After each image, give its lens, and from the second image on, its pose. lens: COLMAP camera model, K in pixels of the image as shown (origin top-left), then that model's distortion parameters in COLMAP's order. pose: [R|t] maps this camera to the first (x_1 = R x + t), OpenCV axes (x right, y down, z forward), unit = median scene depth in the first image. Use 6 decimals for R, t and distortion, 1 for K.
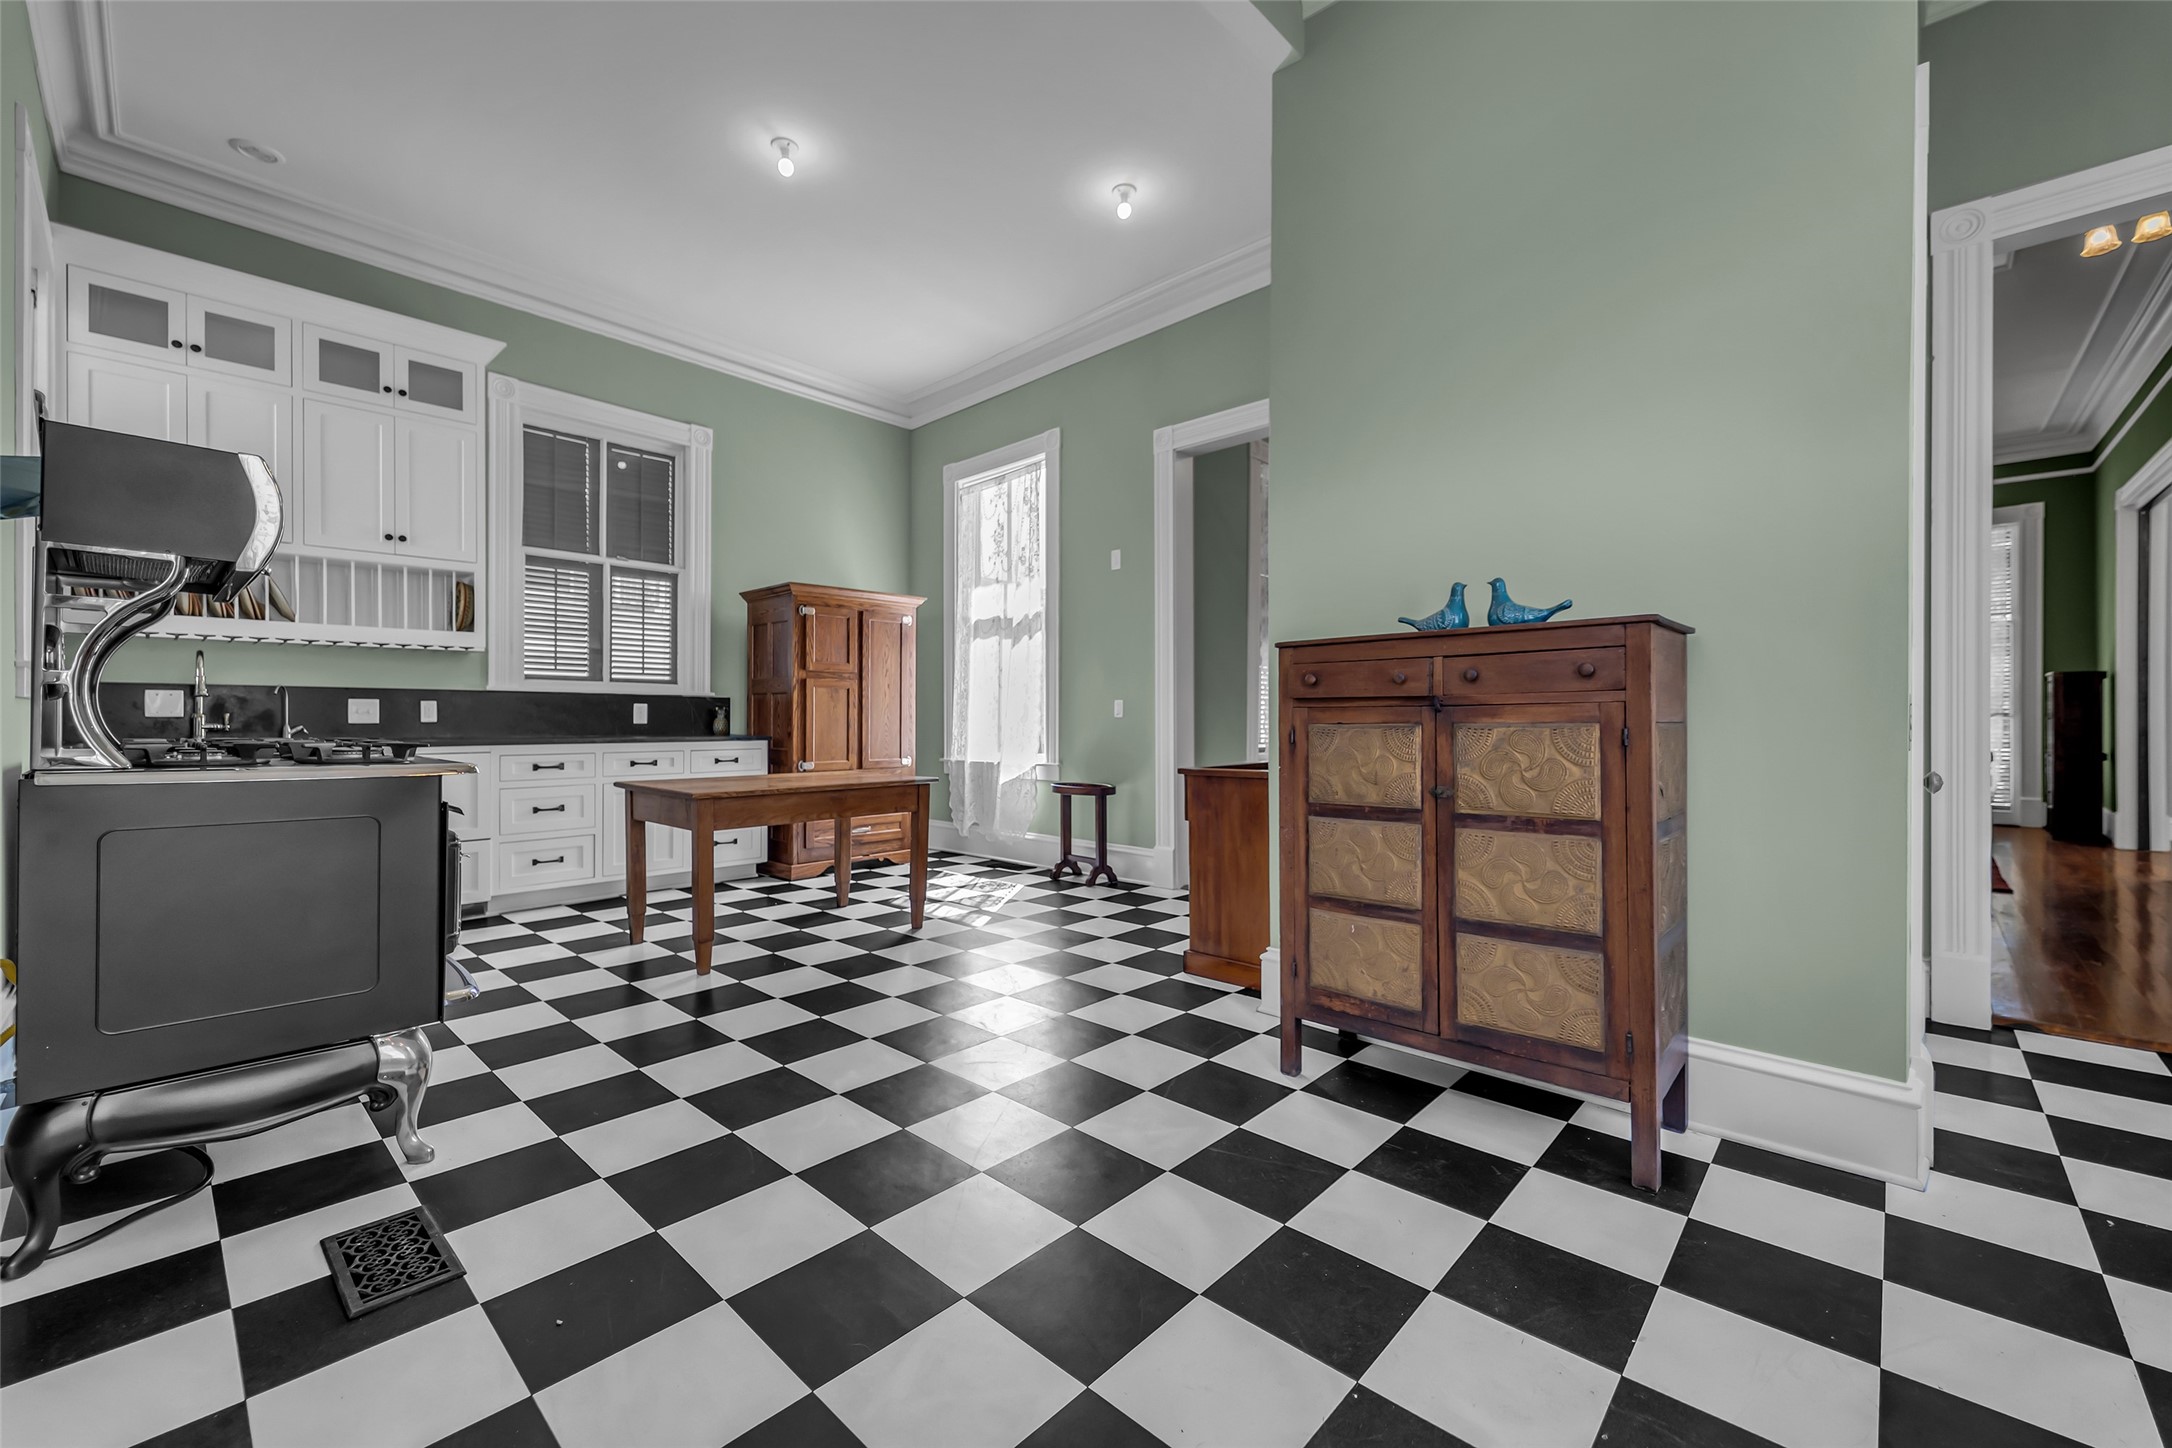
lens RADIAL K [[871.1, 0, 1078.4], [0, 871.1, 718.7], [0, 0, 1]] dist [0.003127, -0.001575]
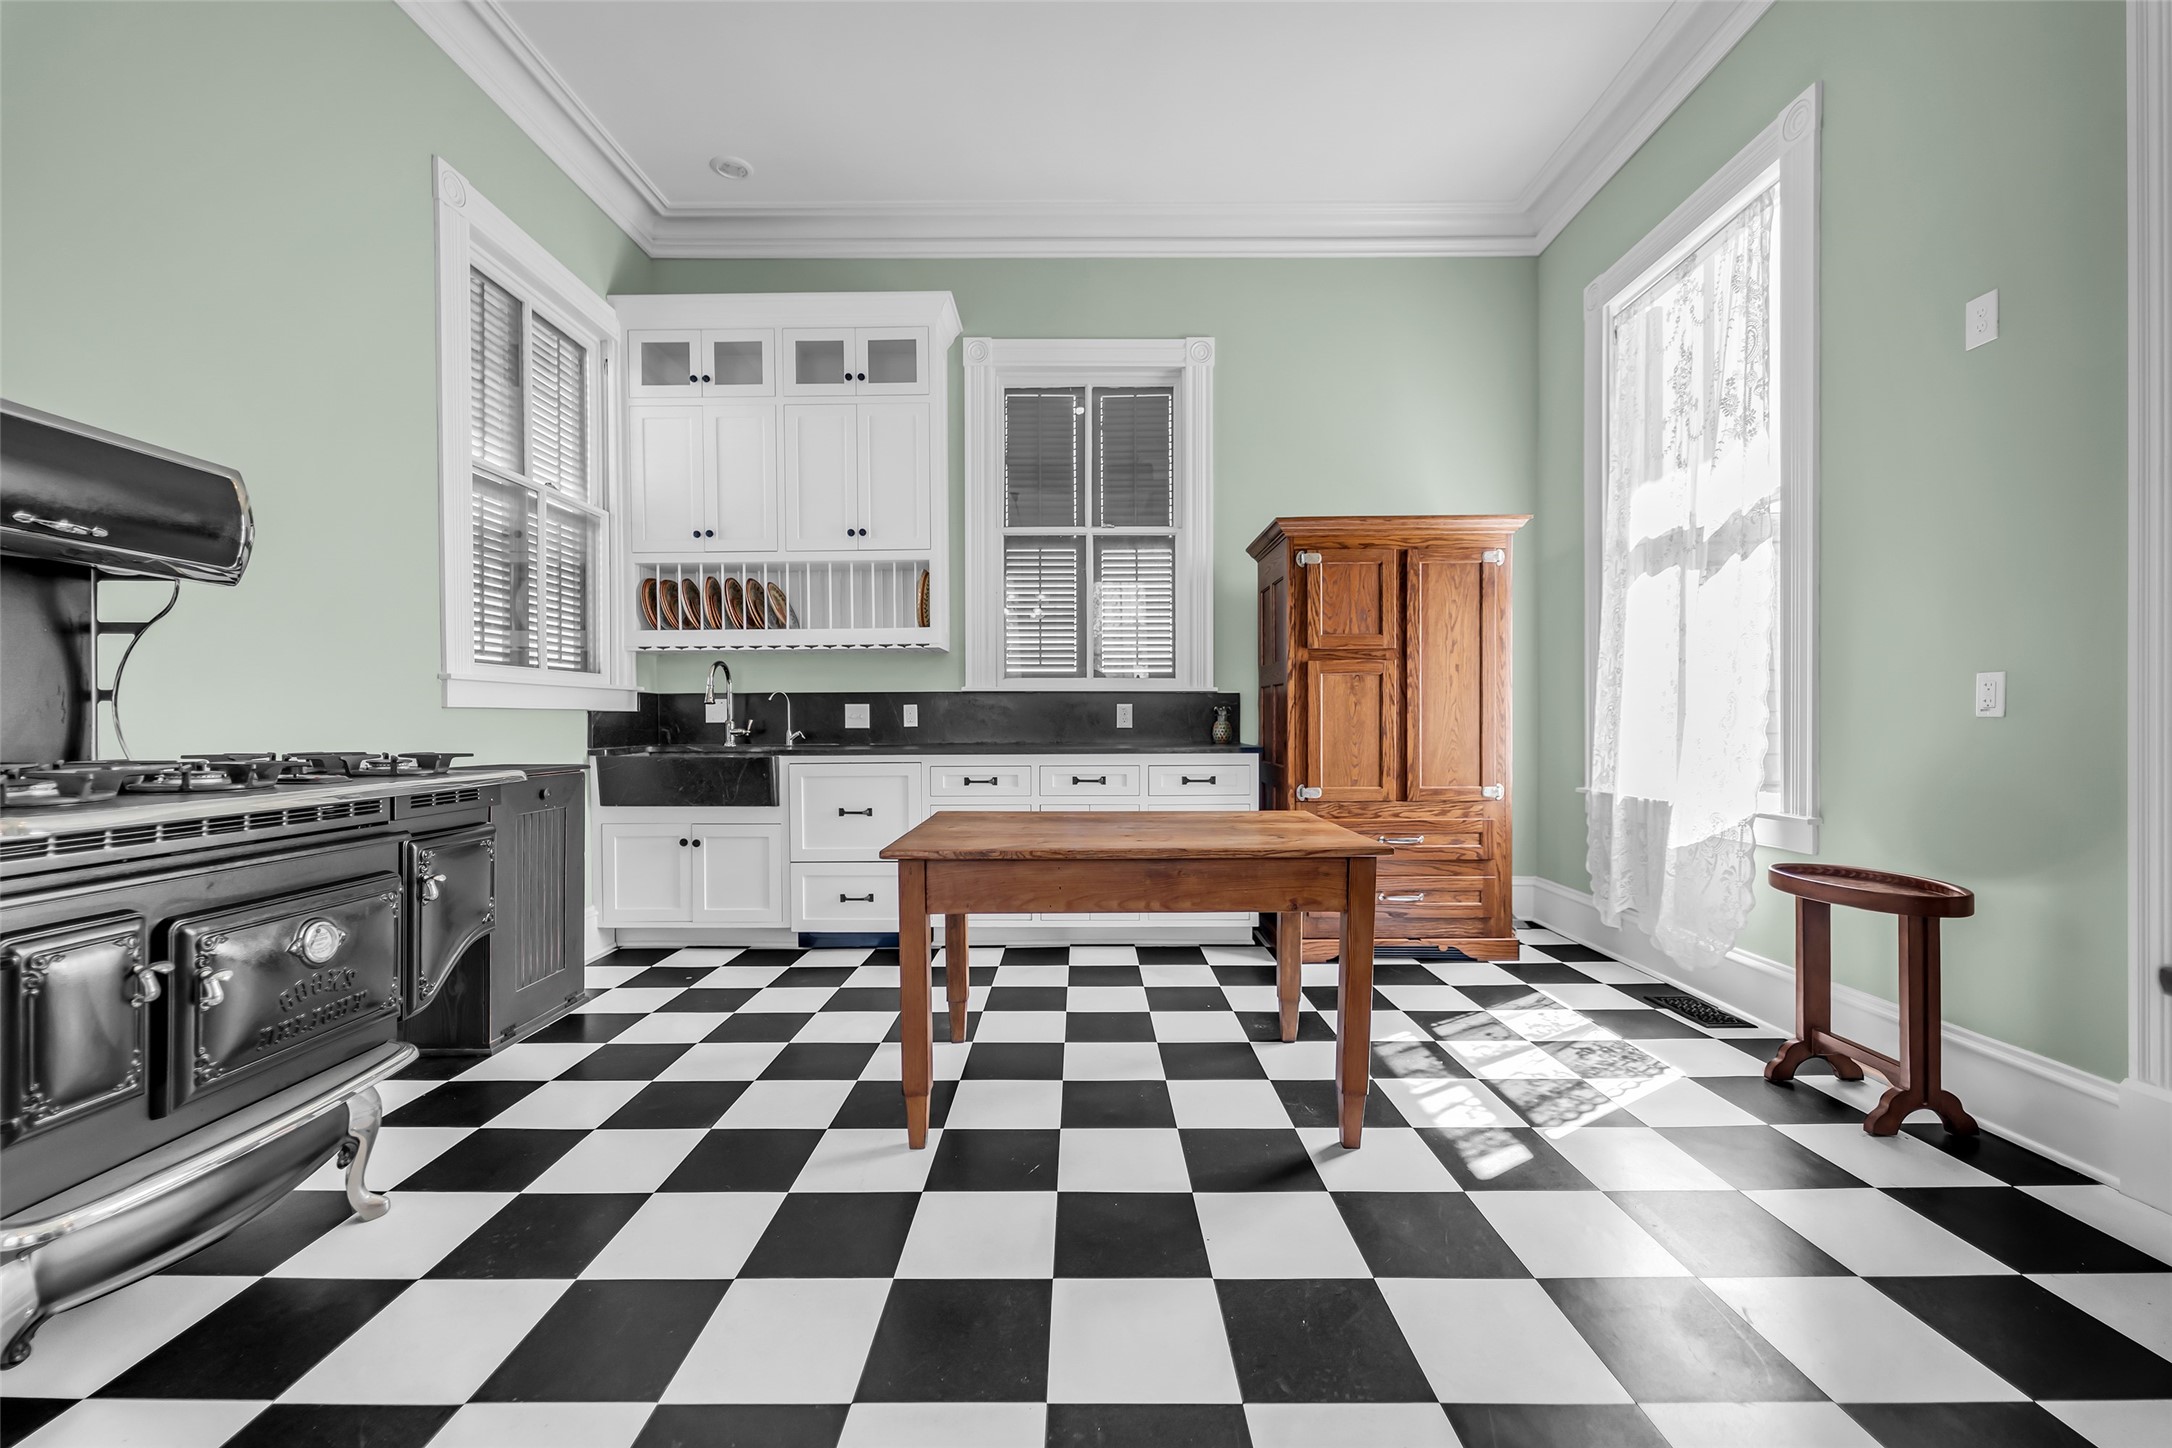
lens RADIAL K [[871.1, 0, 1075.7], [0, 871.1, 725.2], [0, 0, 1]] dist [0.003127, -0.001575]
pose [[0.673685, 0.002820, -0.739013, 0.059872], [0.005541, 0.999945, 0.008866, -0.004411], [0.738998, -0.010068, 0.673633, 0.426347]]
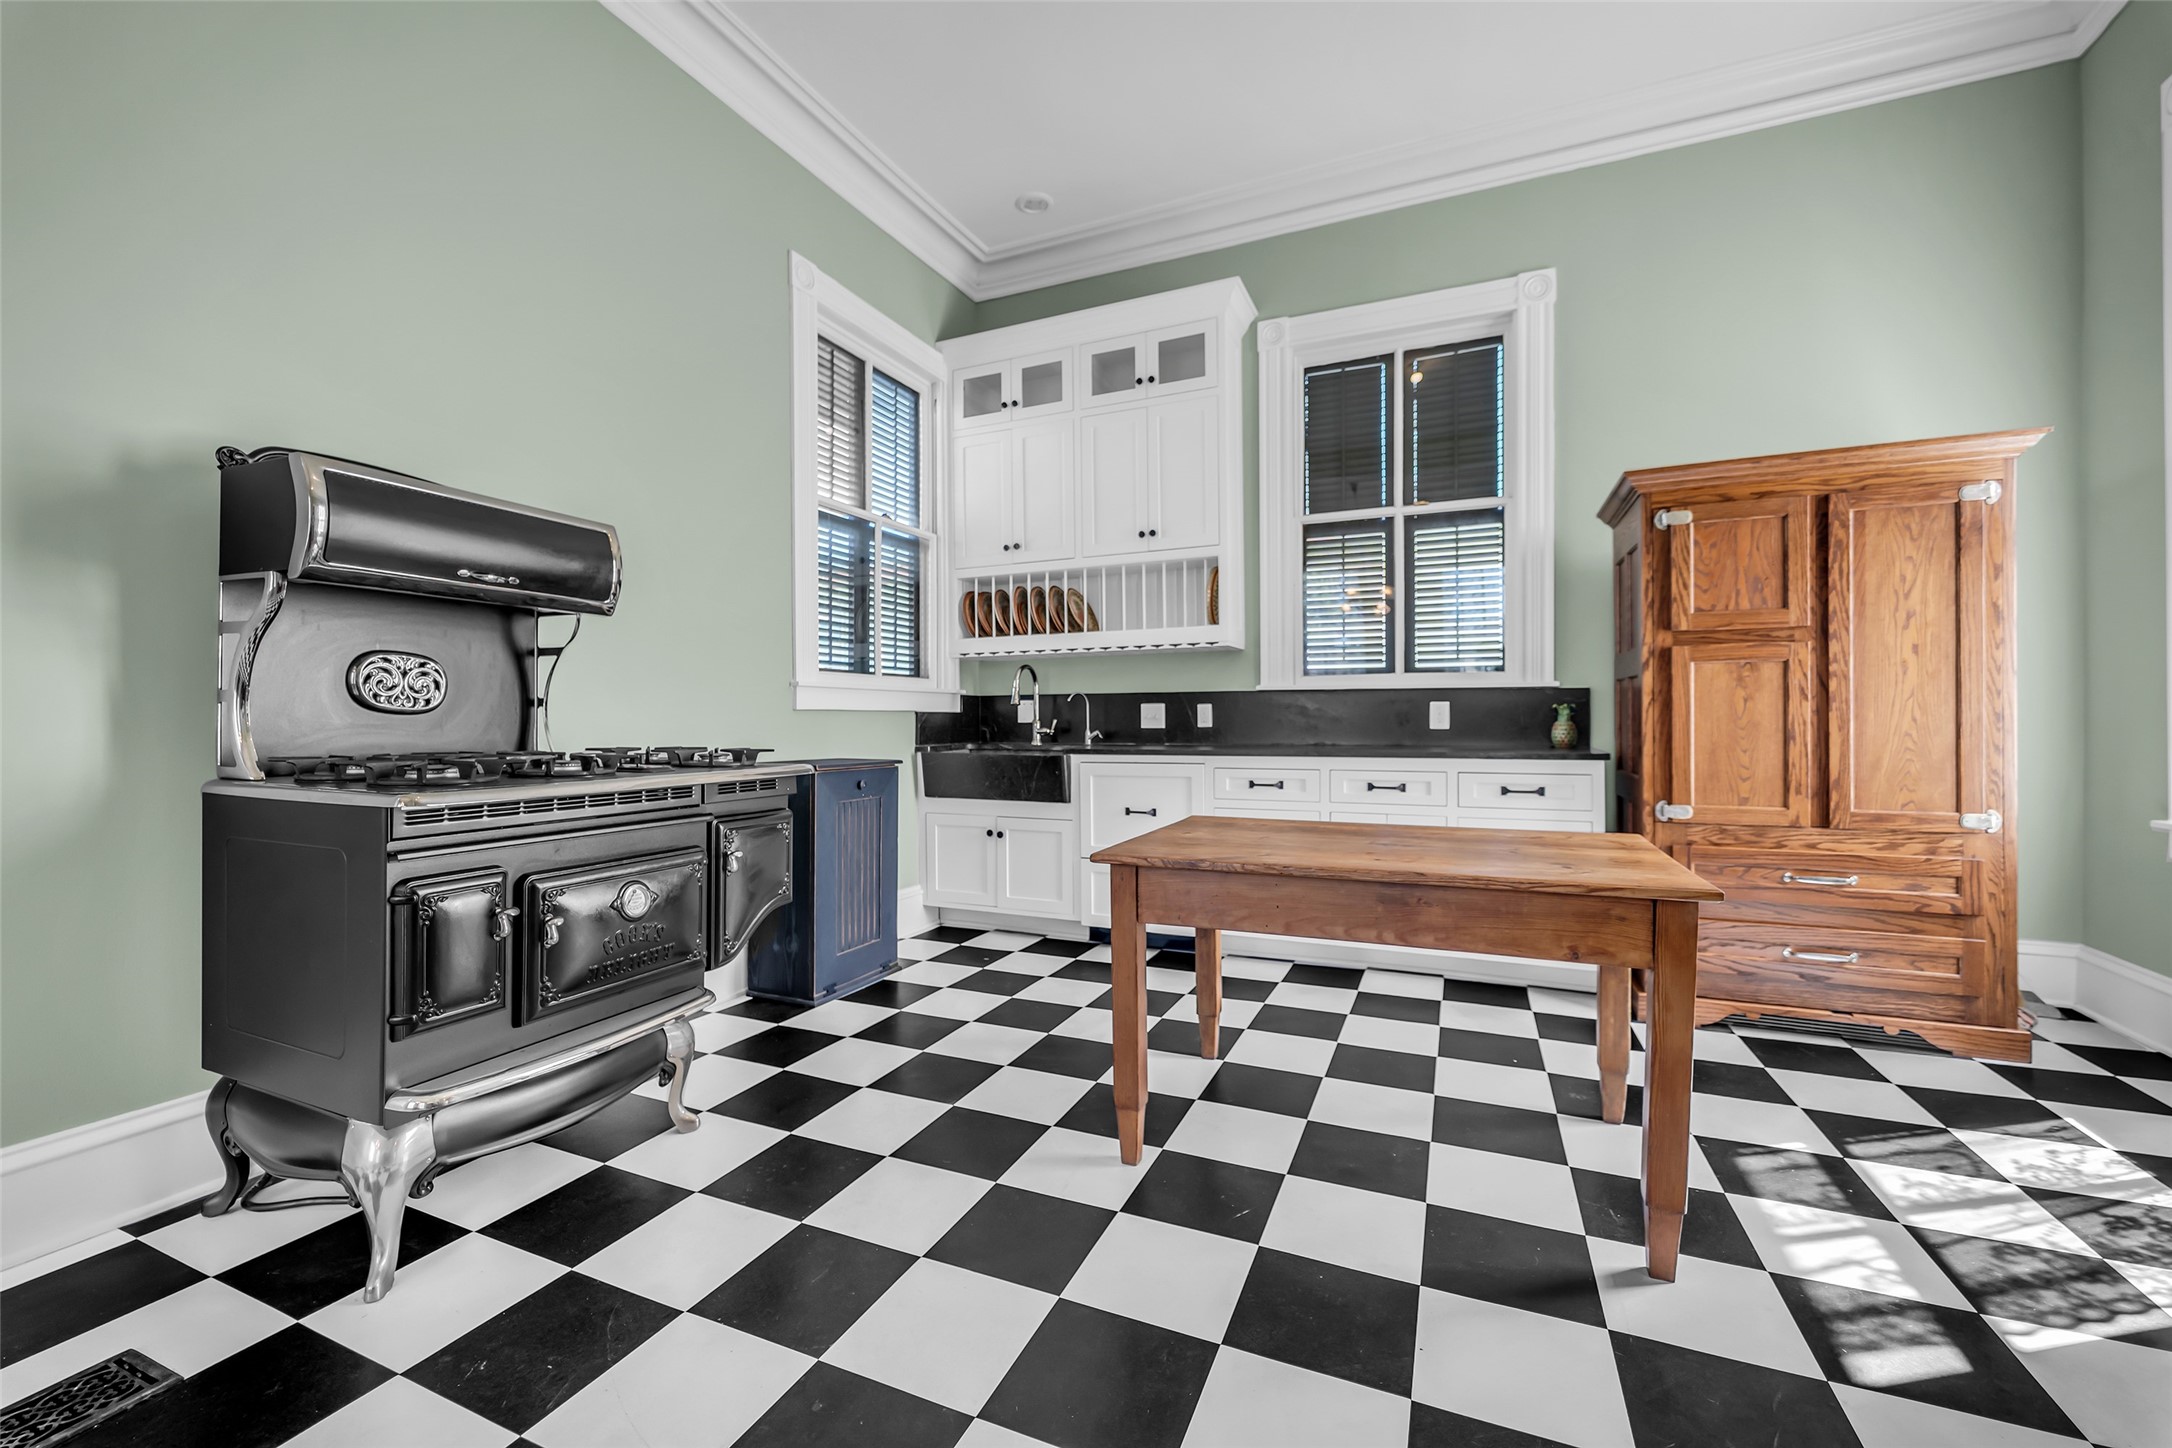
lens RADIAL K [[871.1, 0, 1076.9], [0, 871.1, 718.8], [0, 0, 1]] dist [0.003127, -0.001575]
pose [[0.322752, -0.002218, -0.946481, 0.074020], [0.006460, 0.999979, -0.000141, -0.004688], [0.946462, -0.006069, 0.322759, 0.490867]]
